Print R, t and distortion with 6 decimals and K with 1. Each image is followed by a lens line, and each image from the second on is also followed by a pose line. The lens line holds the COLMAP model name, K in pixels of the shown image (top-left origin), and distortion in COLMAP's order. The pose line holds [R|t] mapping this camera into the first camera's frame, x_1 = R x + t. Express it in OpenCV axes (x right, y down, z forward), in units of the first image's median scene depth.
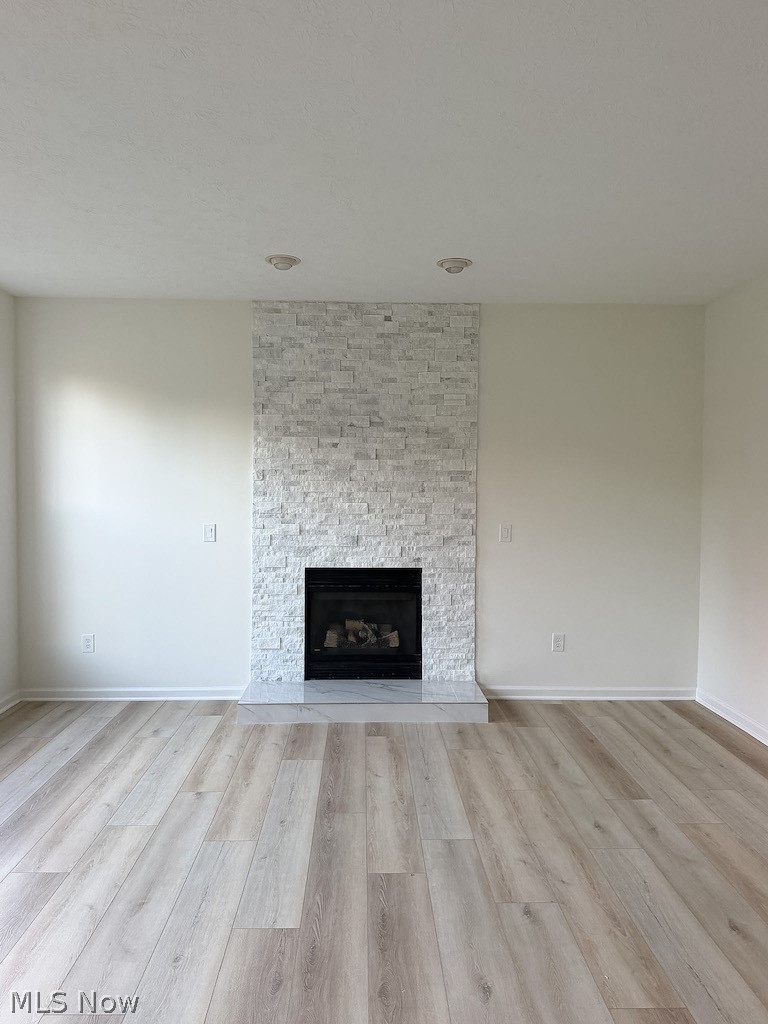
lens RADIAL K [[719.5, 0, 384.0], [0, 719.5, 512.0], [0, 0, 1]] dist [0.144195, -0.212517]
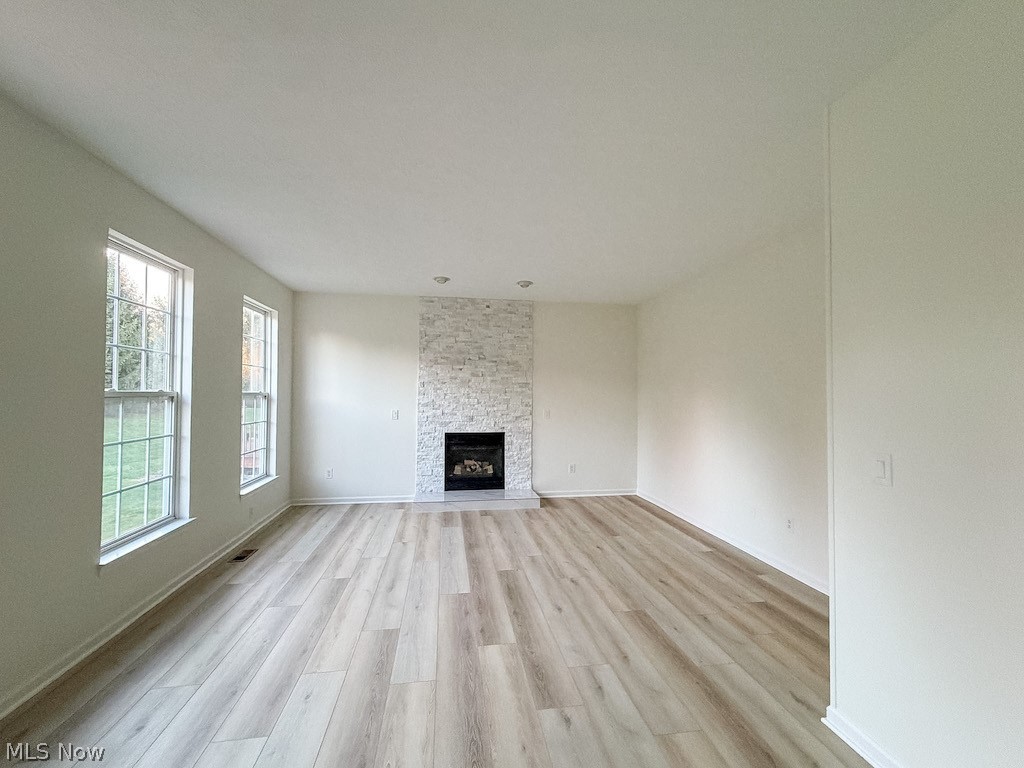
lens RADIAL K [[410.3, 0, 509.7], [0, 410.3, 387.8], [0, 0, 1]] dist [0.001777, -0.000321]
pose [[0.992191, 0.002026, 0.124715, -0.082119], [0.004356, 0.998696, -0.050874, 0.015904], [-0.124656, 0.051019, 0.990887, -0.125430]]
